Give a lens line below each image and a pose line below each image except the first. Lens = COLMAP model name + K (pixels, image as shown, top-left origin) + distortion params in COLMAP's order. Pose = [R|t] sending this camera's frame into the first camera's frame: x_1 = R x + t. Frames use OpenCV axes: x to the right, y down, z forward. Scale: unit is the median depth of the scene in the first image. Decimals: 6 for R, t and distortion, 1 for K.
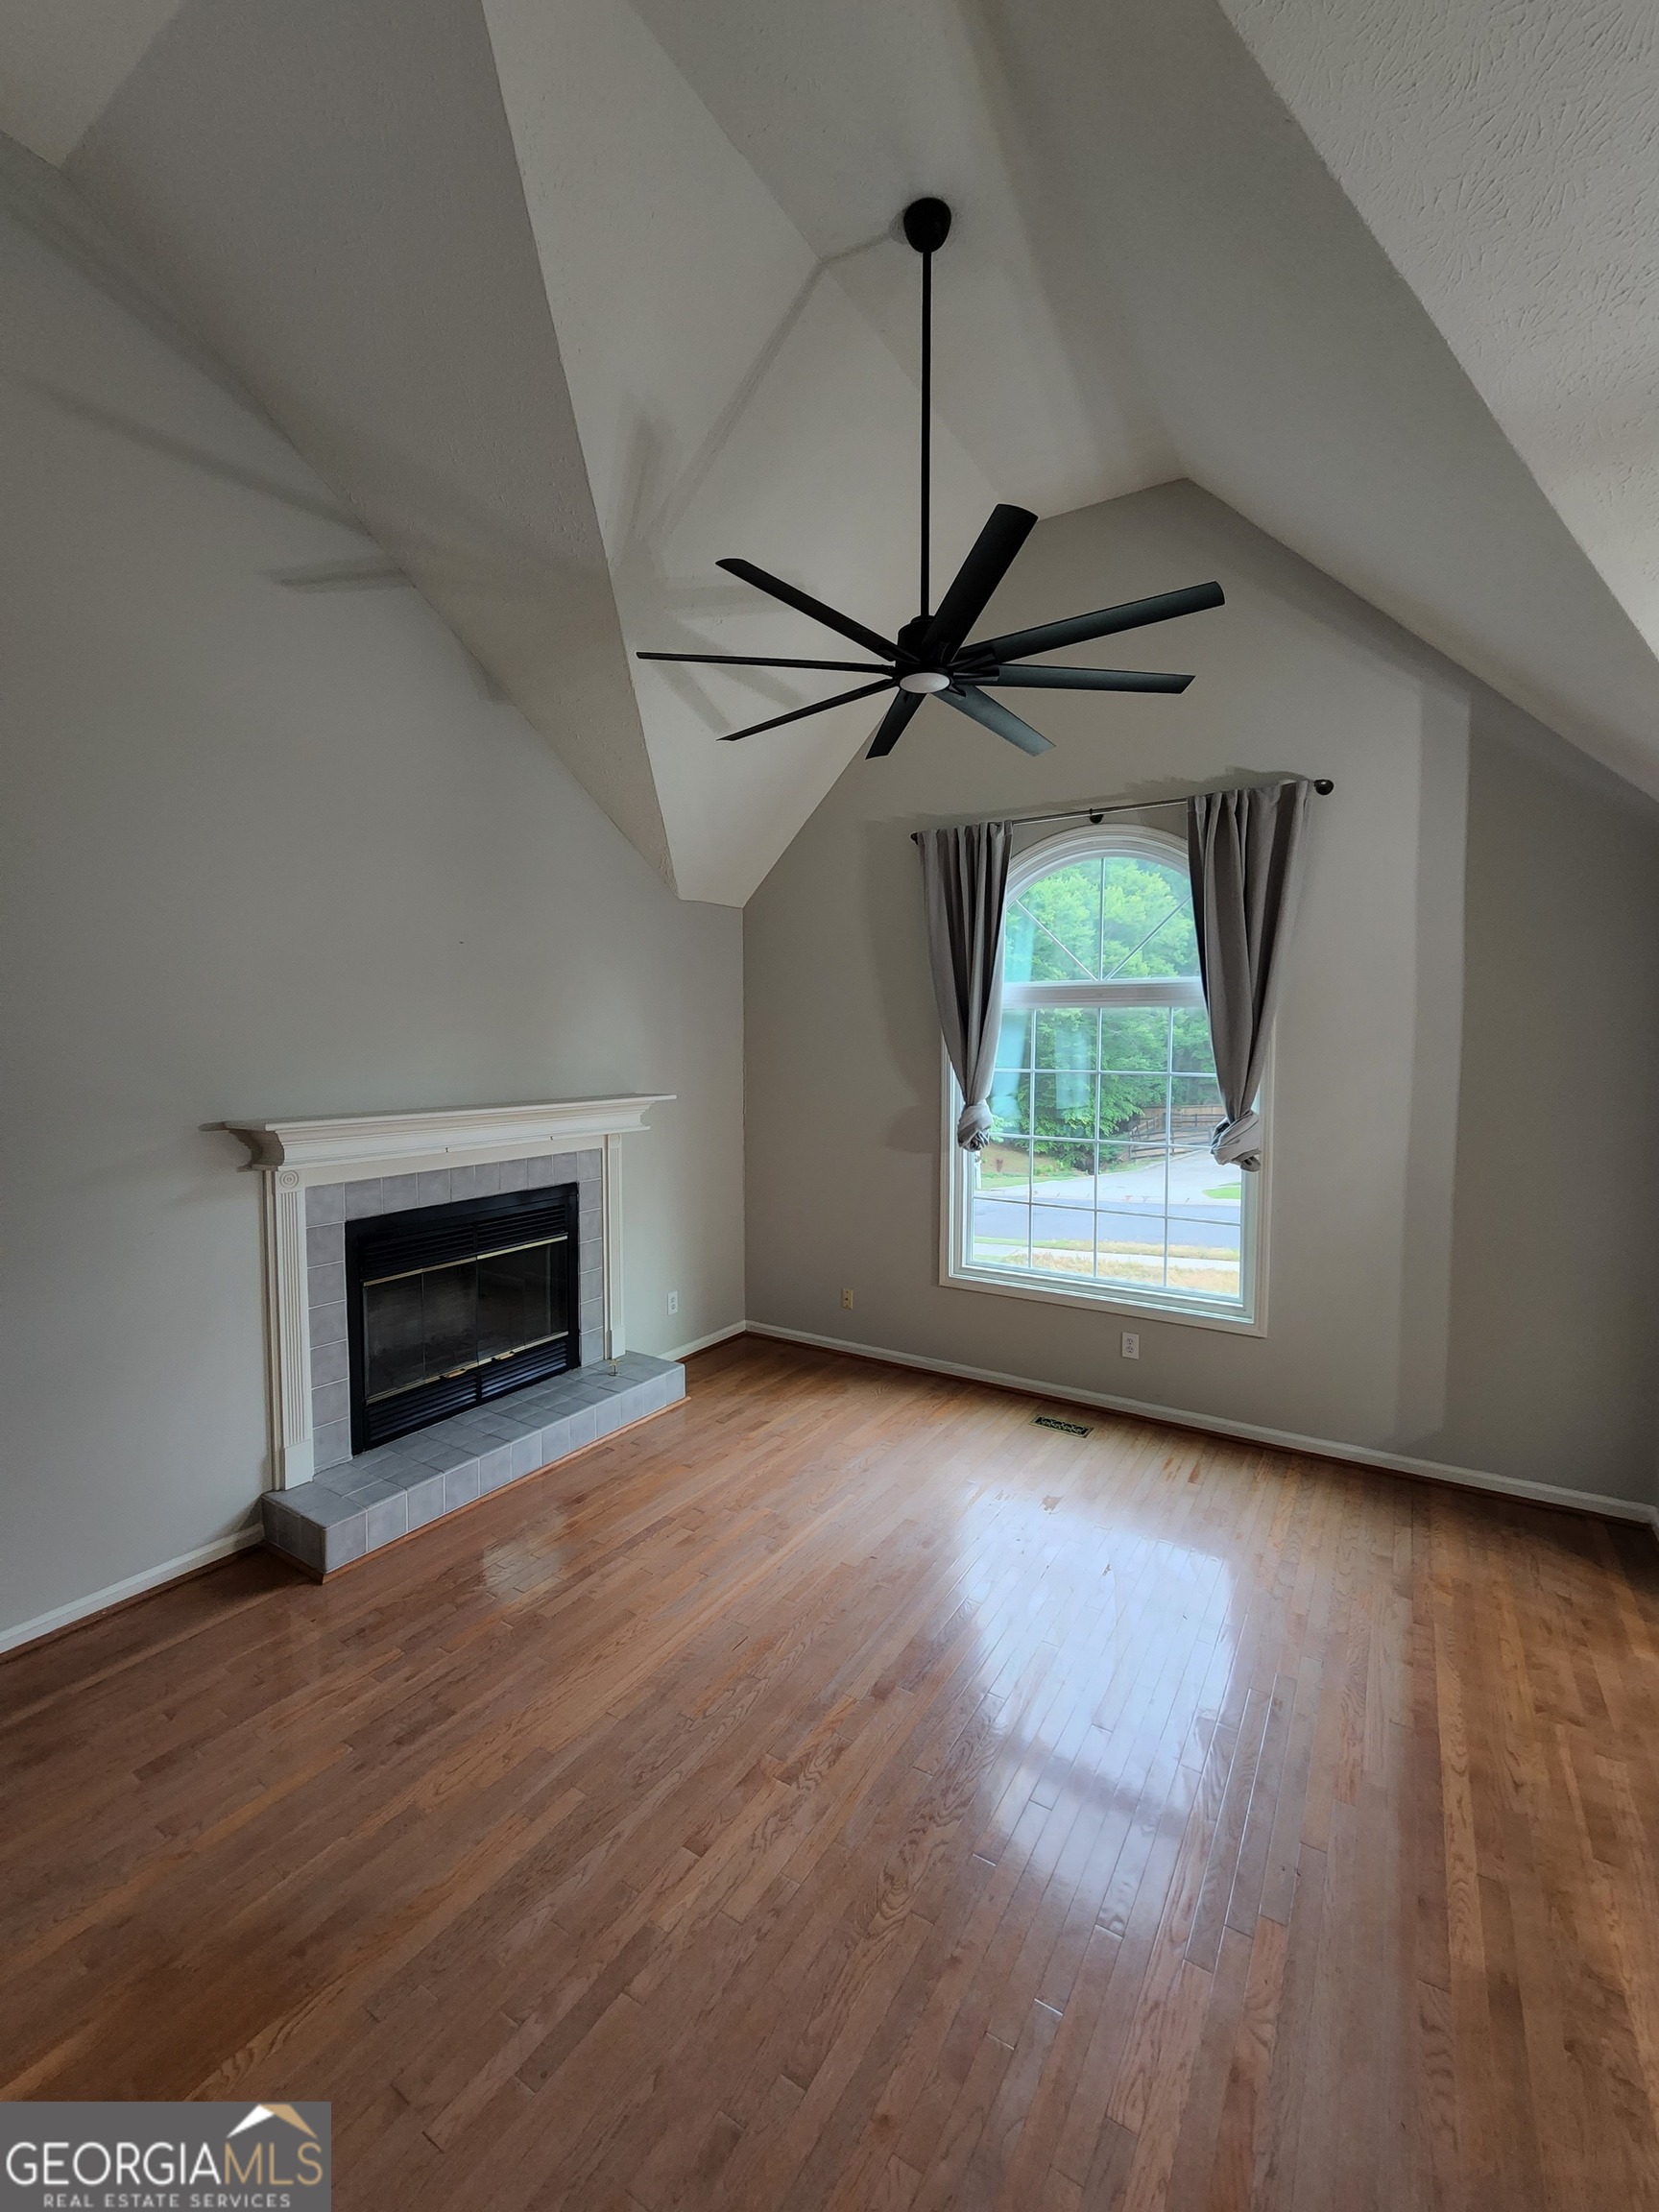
lens RADIAL K [[914.6, 0, 845.2], [0, 914.6, 1082.2], [0, 0, 1]] dist [-0.003422, -0.000647]
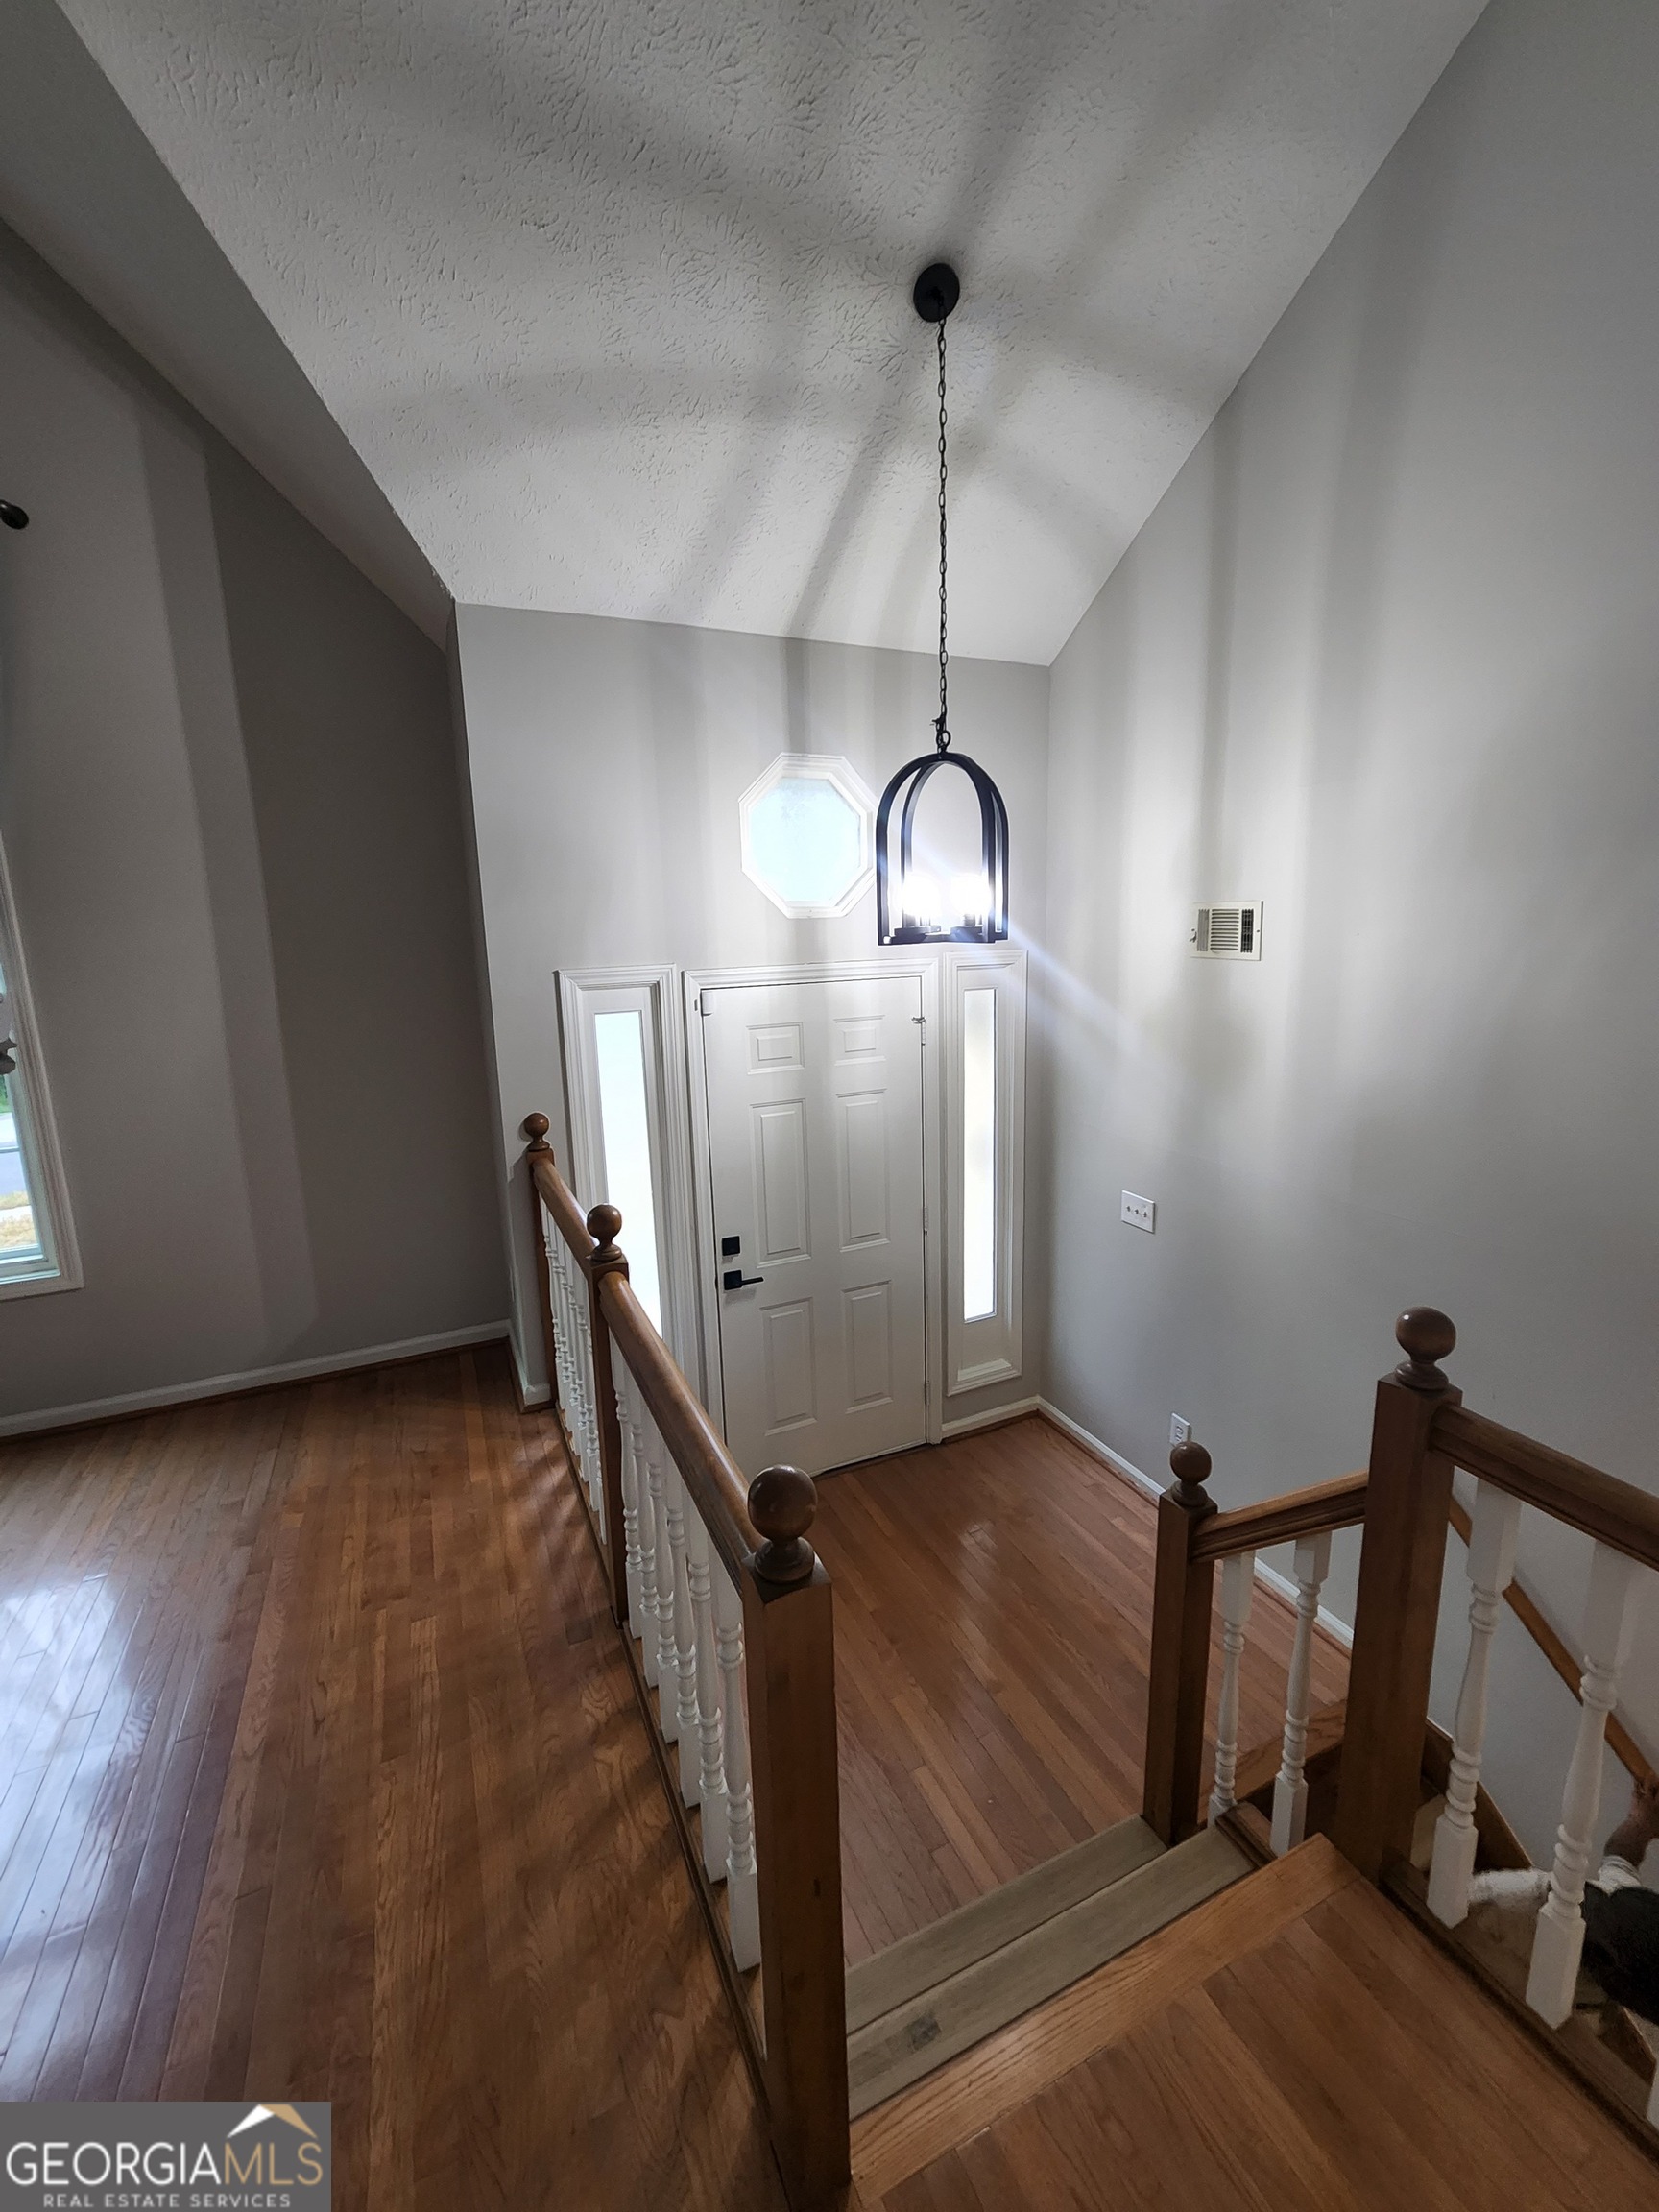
lens RADIAL K [[914.6, 0, 851.4], [0, 914.6, 1075.4], [0, 0, 1]] dist [-0.003422, -0.000647]
pose [[0.535110, -0.162383, 0.829029, 0.216984], [0.060038, 0.986181, 0.154412, 0.027981], [-0.842646, -0.032855, 0.537464, 0.064412]]
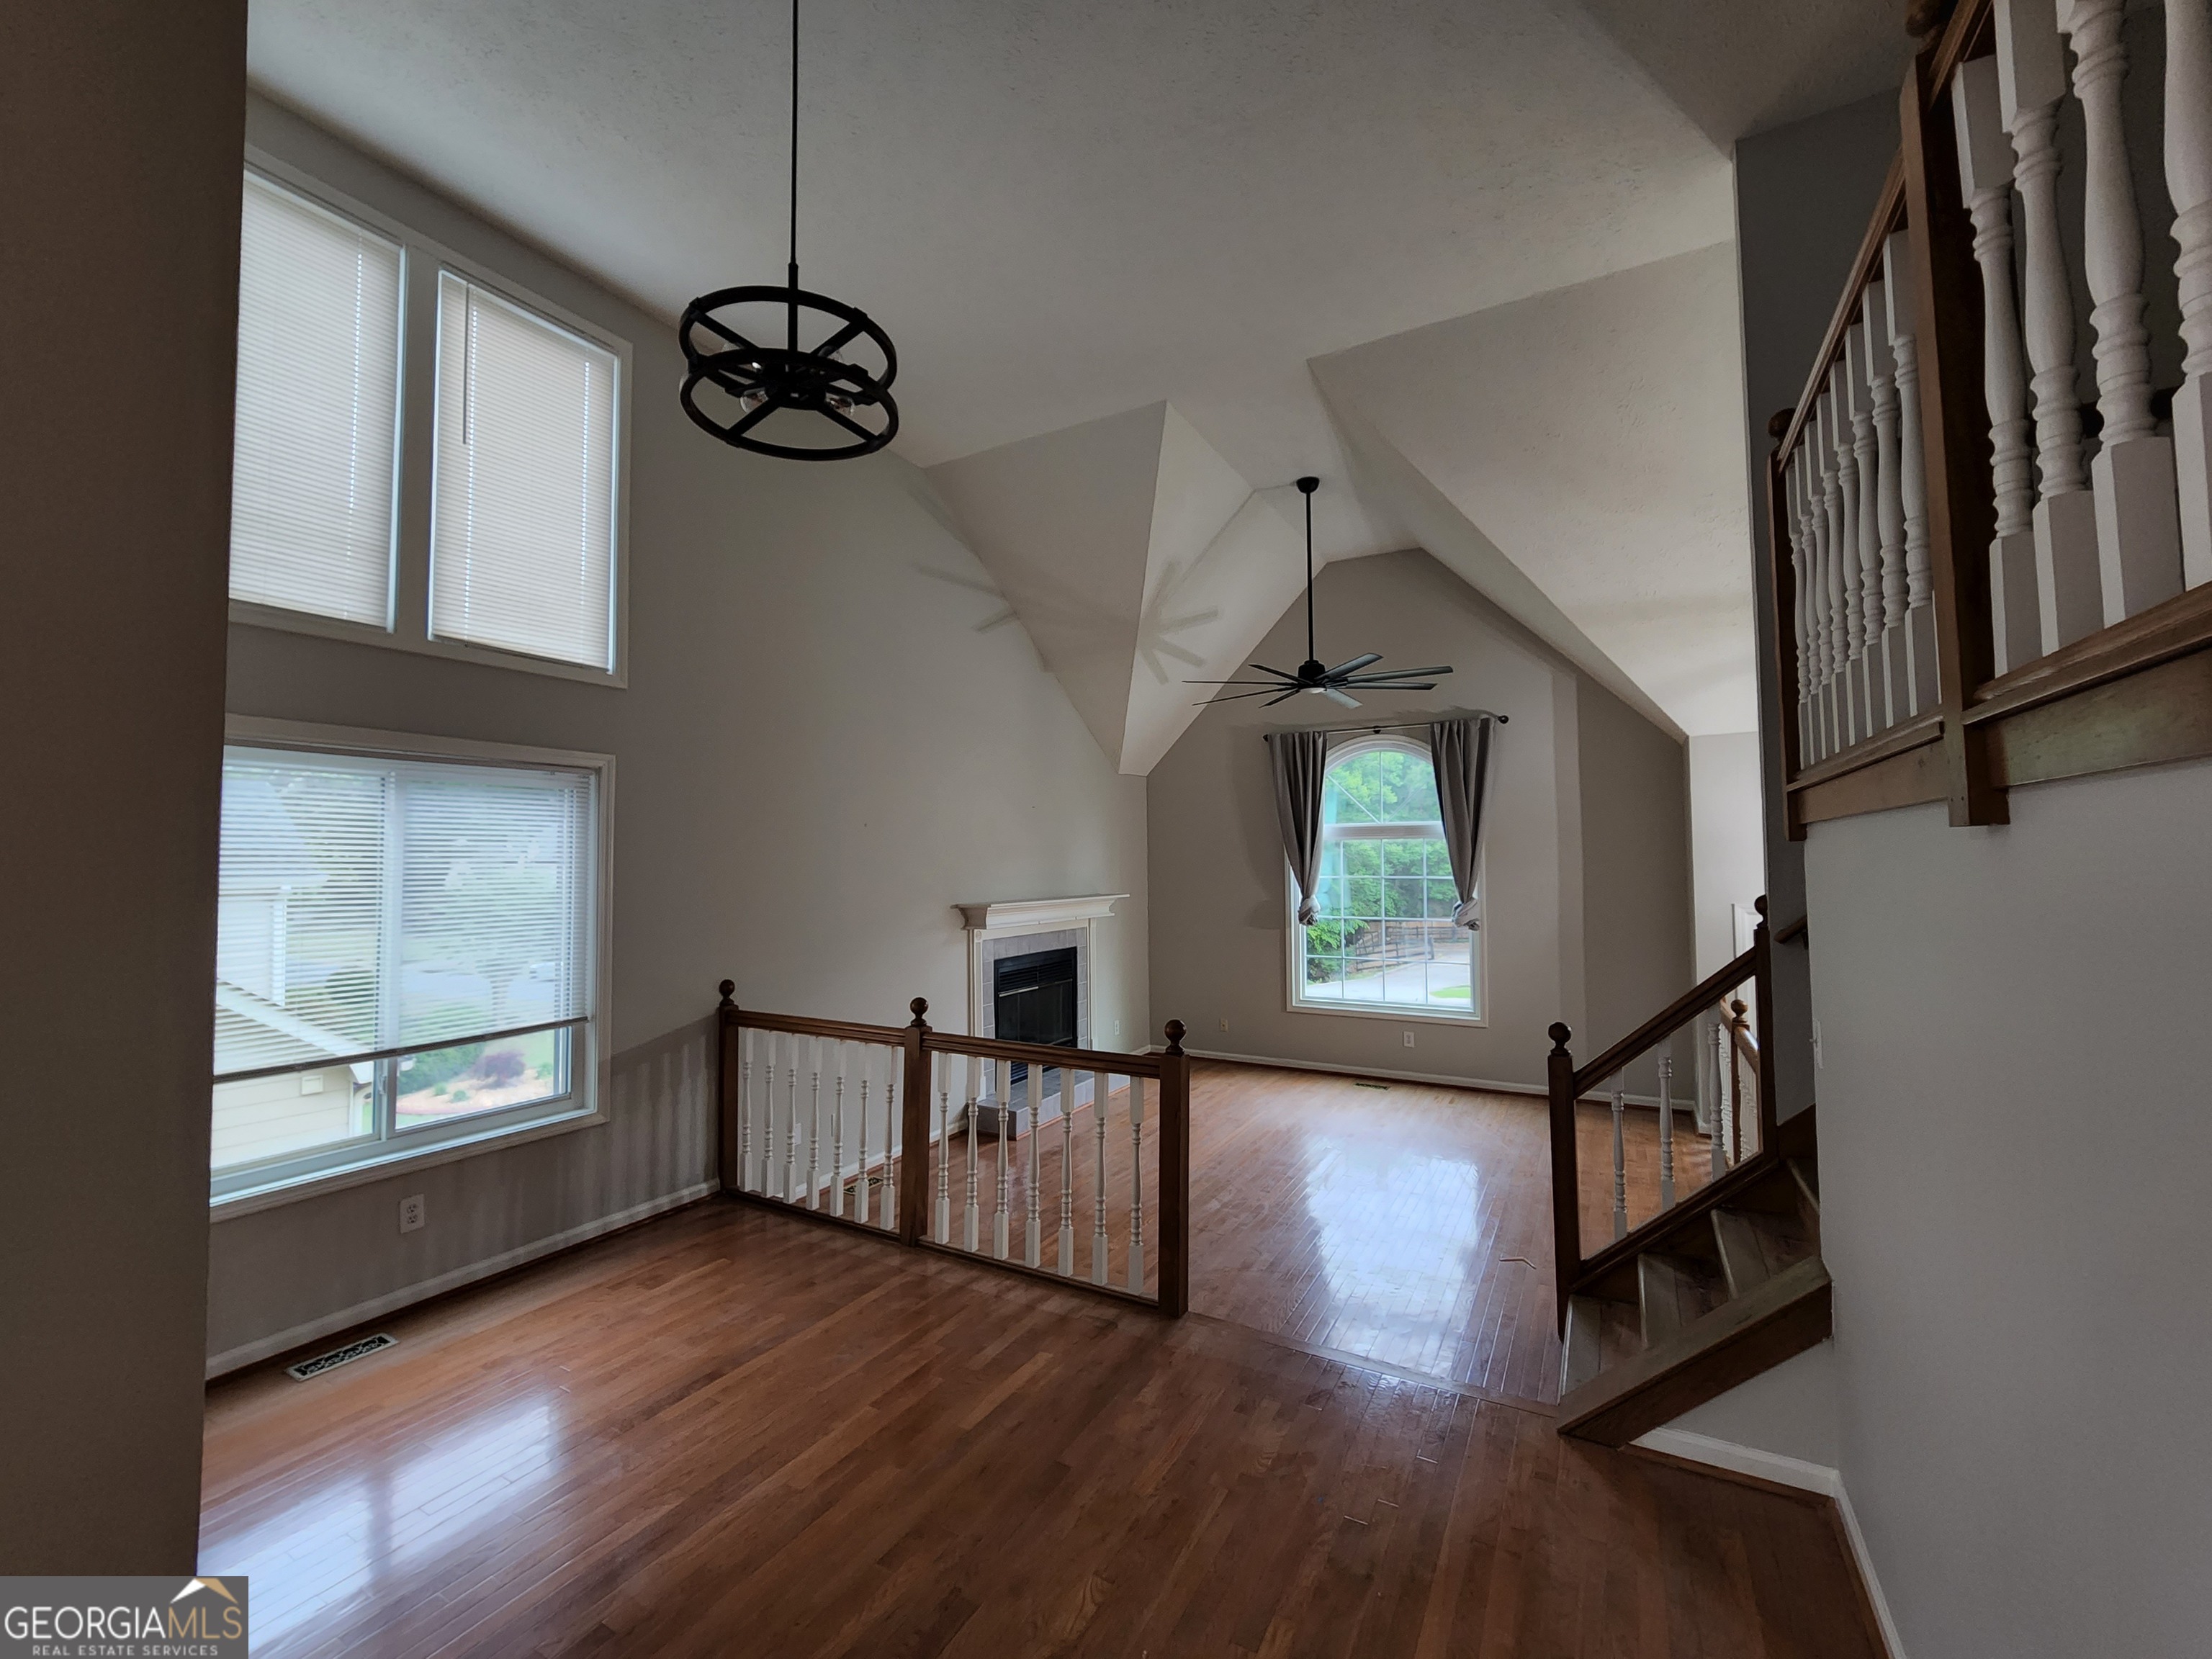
lens RADIAL K [[914.6, 0, 1093.2], [0, 914.6, 824.0], [0, 0, 1]] dist [-0.003422, -0.000647]
pose [[0.999361, -0.008844, 0.034645, -0.366099], [0.011840, 0.996117, -0.087241, 0.037621], [-0.033739, 0.087595, 0.995585, -0.782650]]
